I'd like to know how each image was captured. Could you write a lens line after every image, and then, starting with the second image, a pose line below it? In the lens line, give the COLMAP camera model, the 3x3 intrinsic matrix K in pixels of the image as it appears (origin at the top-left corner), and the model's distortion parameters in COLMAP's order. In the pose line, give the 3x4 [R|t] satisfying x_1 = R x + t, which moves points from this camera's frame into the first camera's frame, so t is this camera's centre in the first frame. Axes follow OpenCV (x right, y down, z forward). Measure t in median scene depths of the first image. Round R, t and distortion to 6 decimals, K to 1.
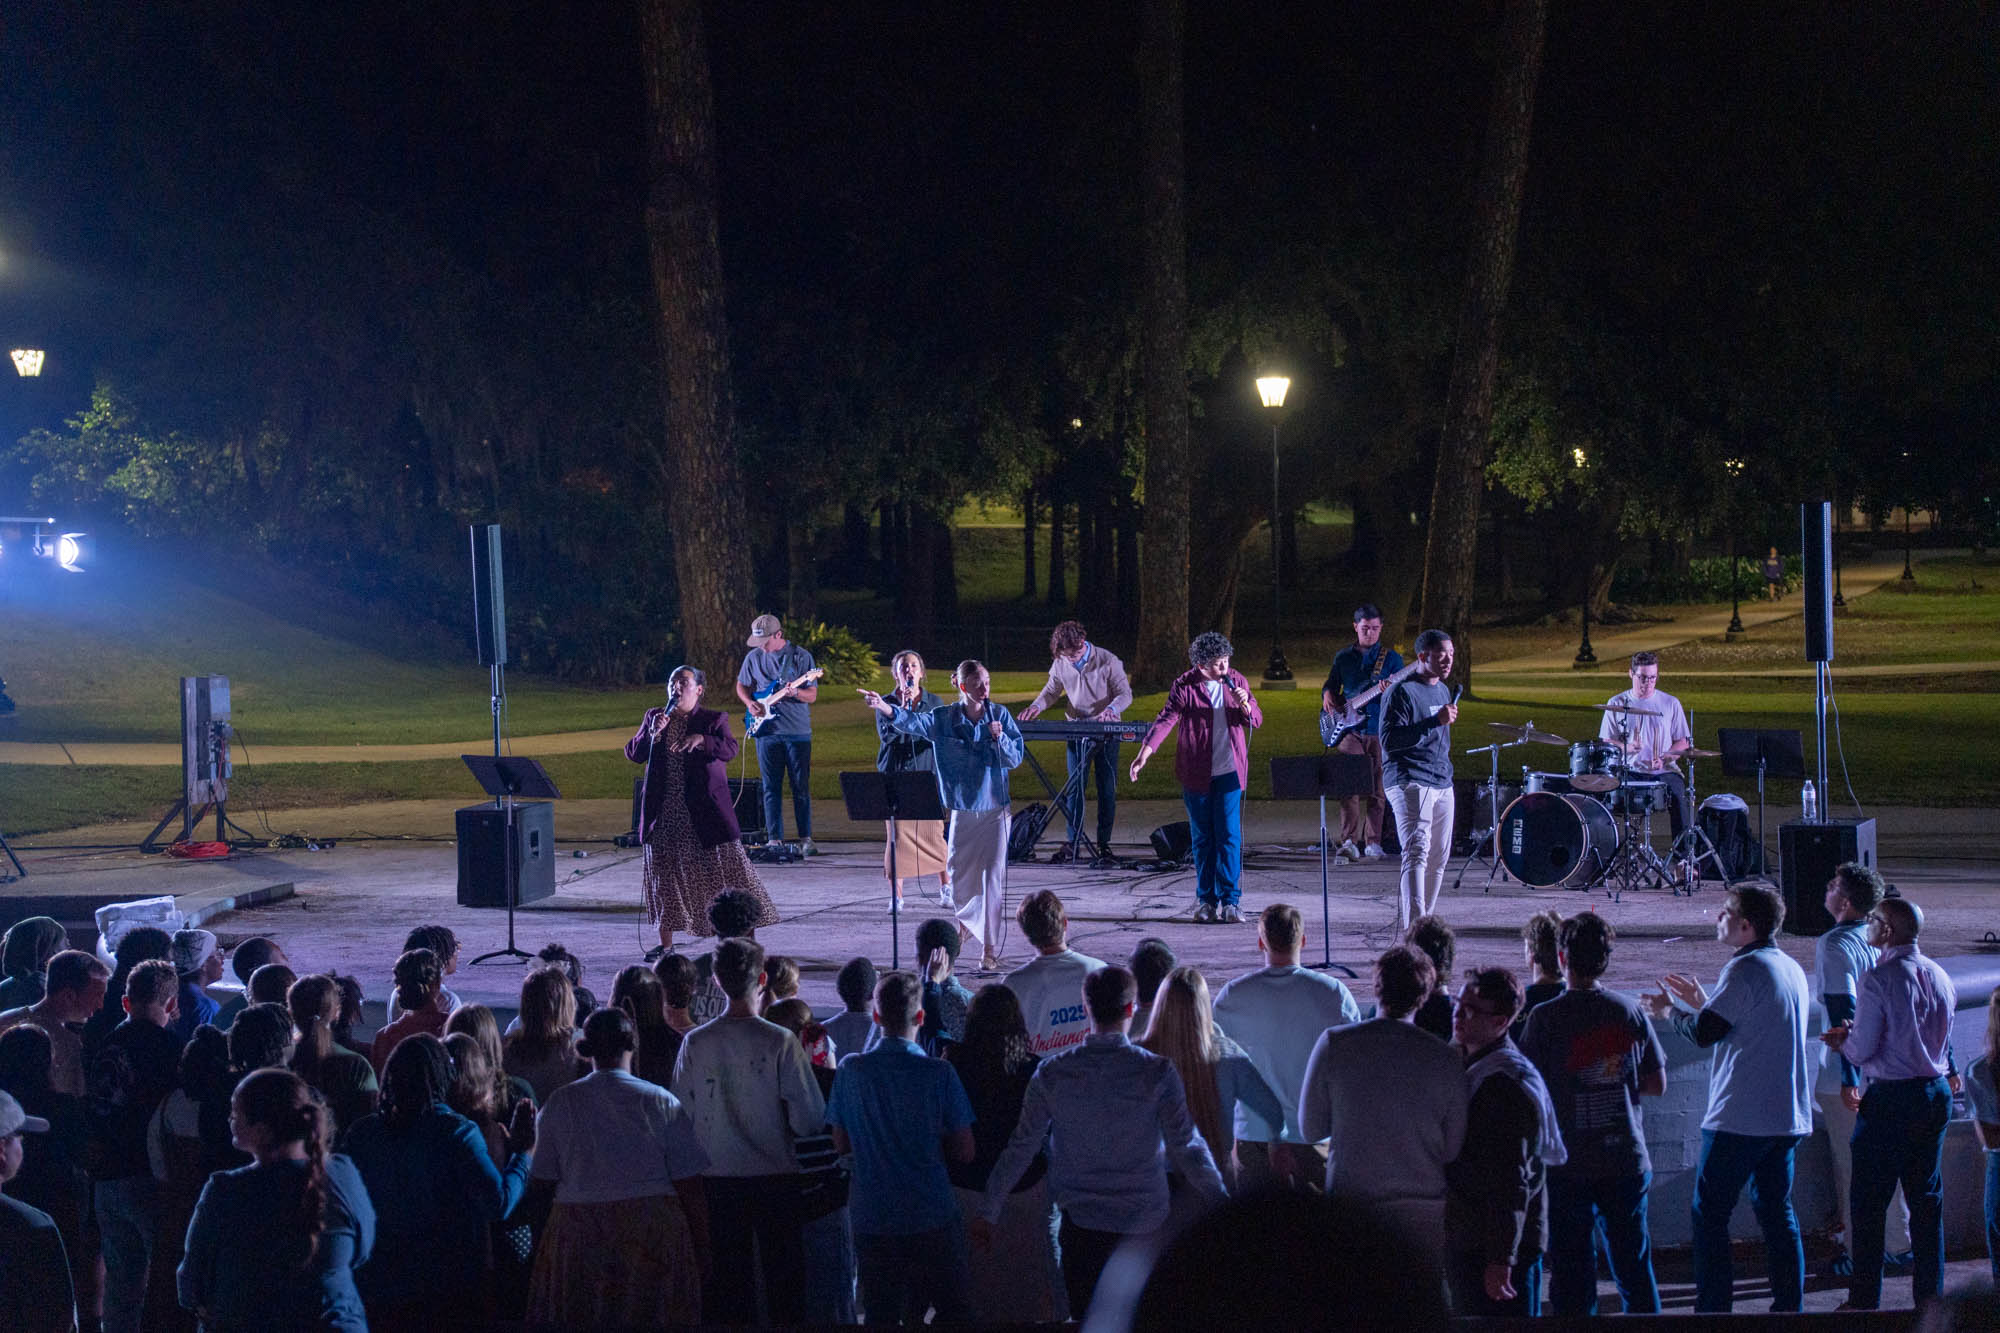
lens RADIAL K [[3866.1, 0, 998.5], [0, 3866.1, 659.9], [0, 0, 1]] dist [0.394469, 0.000000]
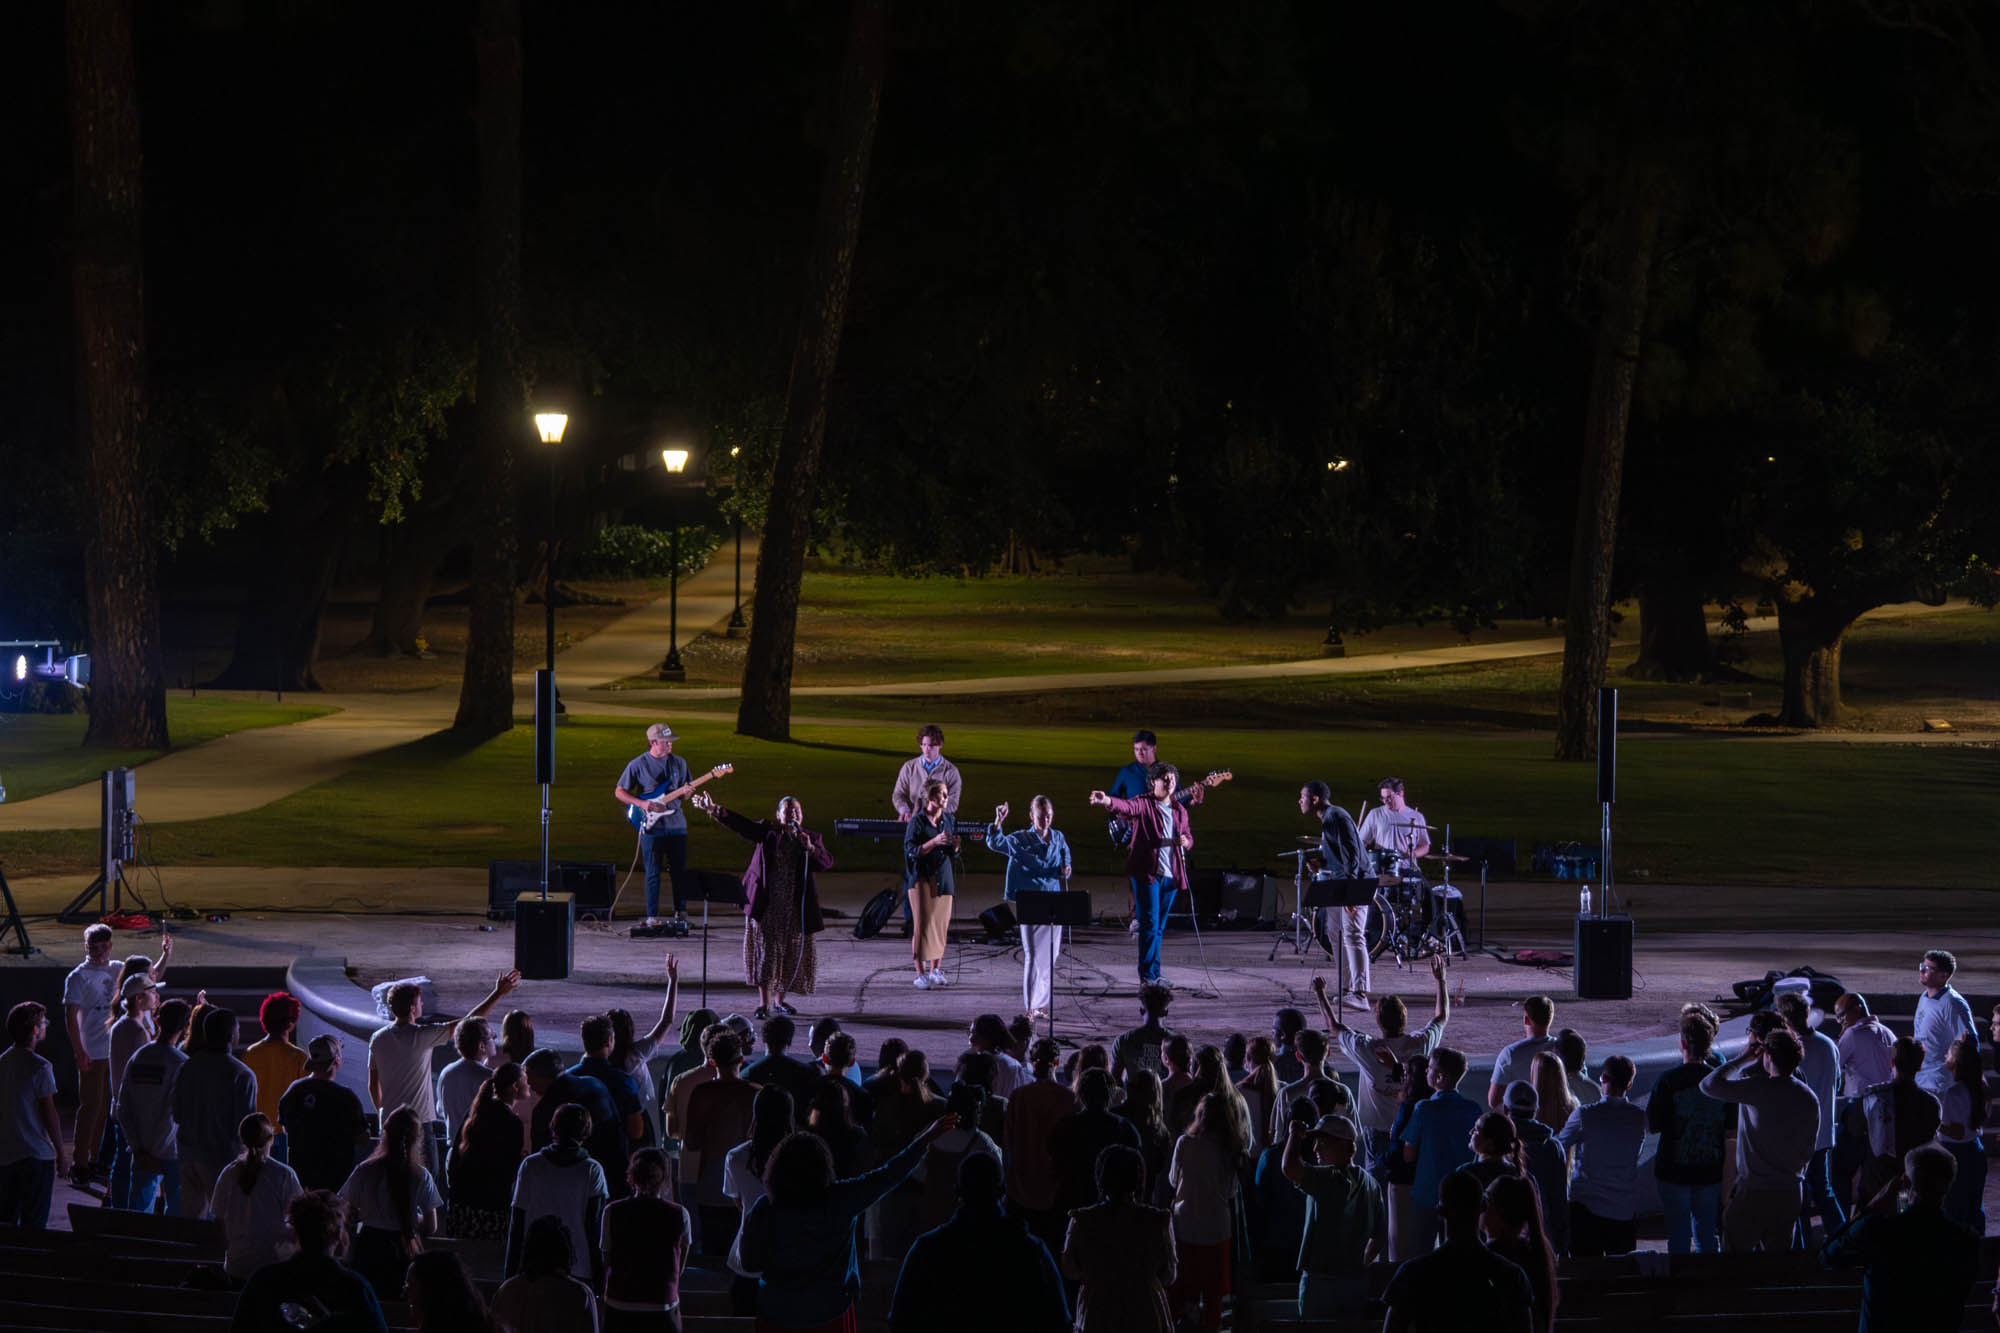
lens RADIAL K [[5023.7, 0, 1000.5], [0, 5023.7, 666.6], [0, 0, 1]] dist [-0.073484, 0.000000]
pose [[0.939683, 0.012733, 0.341810, -0.307589], [-0.020243, 0.999625, 0.018414, -0.038802], [-0.341448, -0.024223, 0.939589, -0.308969]]
